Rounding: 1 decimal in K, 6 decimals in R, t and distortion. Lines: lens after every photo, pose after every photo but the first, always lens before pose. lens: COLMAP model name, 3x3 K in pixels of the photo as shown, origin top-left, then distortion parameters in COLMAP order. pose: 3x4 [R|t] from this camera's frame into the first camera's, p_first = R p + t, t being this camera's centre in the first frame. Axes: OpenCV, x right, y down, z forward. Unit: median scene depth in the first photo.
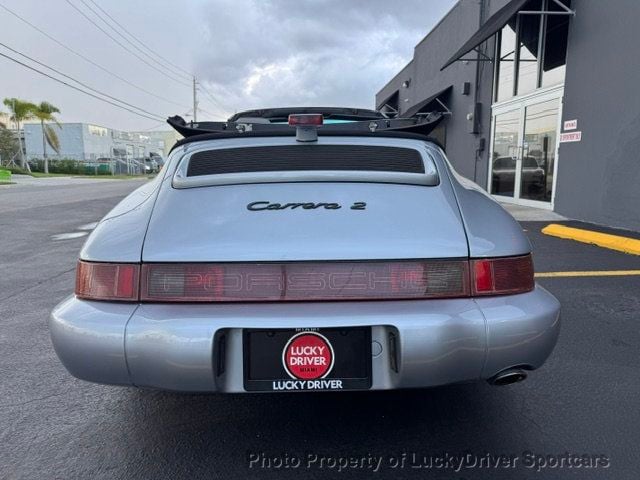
lens RADIAL K [[461.5, 0, 329.3], [0, 461.5, 238.7], [0, 0, 1]] dist [0.023998, -0.032772]
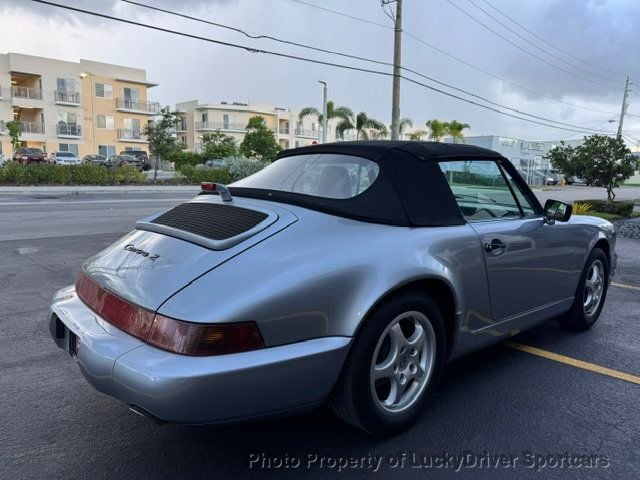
lens RADIAL K [[461.5, 0, 320.8], [0, 461.5, 246.3], [0, 0, 1]] dist [0.023998, -0.032772]
pose [[0.641553, 0.138721, -0.754431, 0.273475], [-0.139896, 0.988177, 0.062736, -0.050720], [0.754214, 0.065294, 0.653374, 0.089186]]
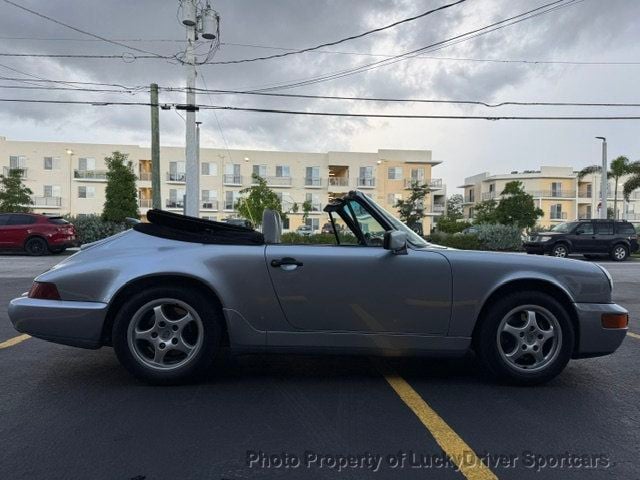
lens RADIAL K [[461.5, 0, 319.6], [0, 461.5, 244.8], [0, 0, 1]] dist [0.023998, -0.032772]
pose [[0.045007, 0.013563, -0.998895, 0.509128], [-0.157850, 0.987443, 0.006295, -0.070805], [0.986437, 0.157393, 0.046583, 0.420523]]
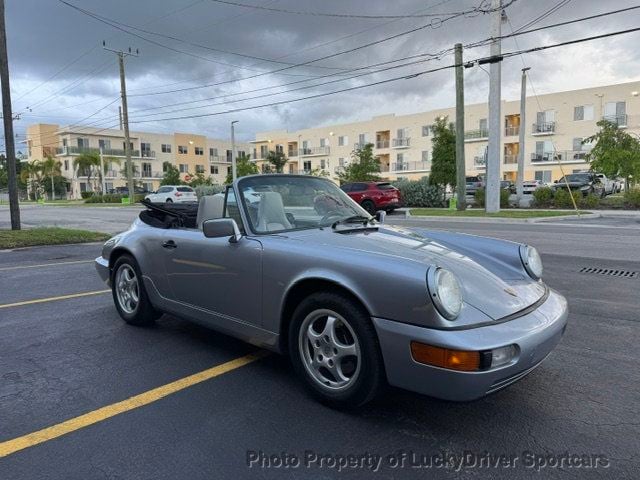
lens RADIAL K [[461.5, 0, 321.8], [0, 461.5, 238.5], [0, 0, 1]] dist [0.023998, -0.032772]
pose [[-0.710487, 0.081617, -0.698961, 0.331054], [-0.080585, 0.977281, 0.196030, -0.166753], [0.699081, 0.195602, -0.687769, 0.876769]]
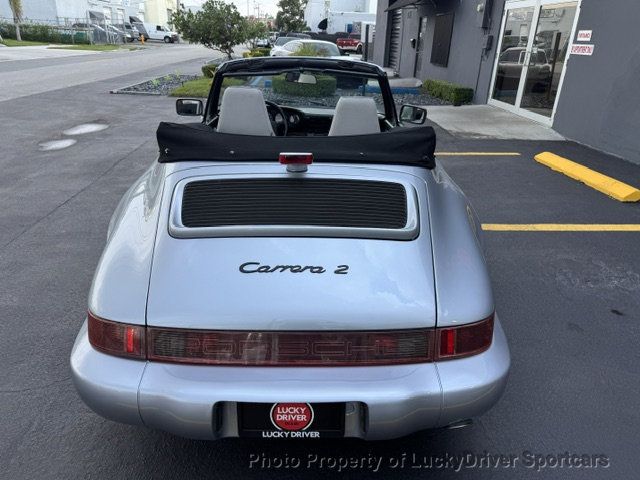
lens RADIAL K [[461.5, 0, 326.3], [0, 461.5, 244.0], [0, 0, 1]] dist [0.023998, -0.032772]
pose [[0.999308, 0.033743, 0.015622, 0.001577], [-0.036685, 0.963268, 0.266023, -0.081281], [-0.006071, -0.266412, 0.963840, -0.006766]]
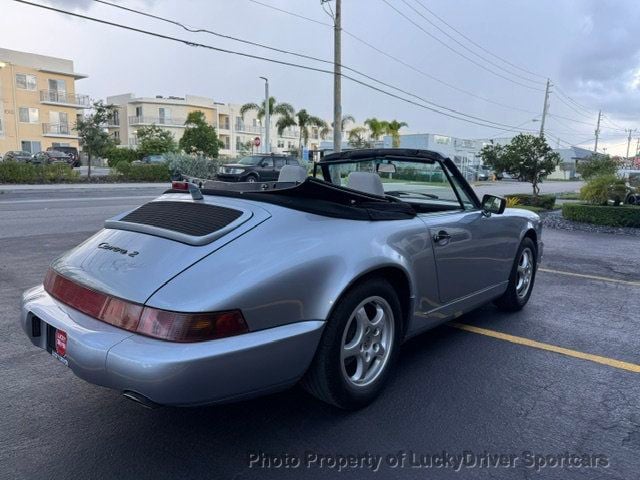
lens RADIAL K [[461.5, 0, 324.6], [0, 461.5, 249.0], [0, 0, 1]] dist [0.023998, -0.032772]
pose [[0.737808, 0.131351, -0.662107, 0.281034], [-0.123678, 0.990585, 0.058696, -0.047806], [0.663583, 0.038582, 0.747107, 0.058913]]
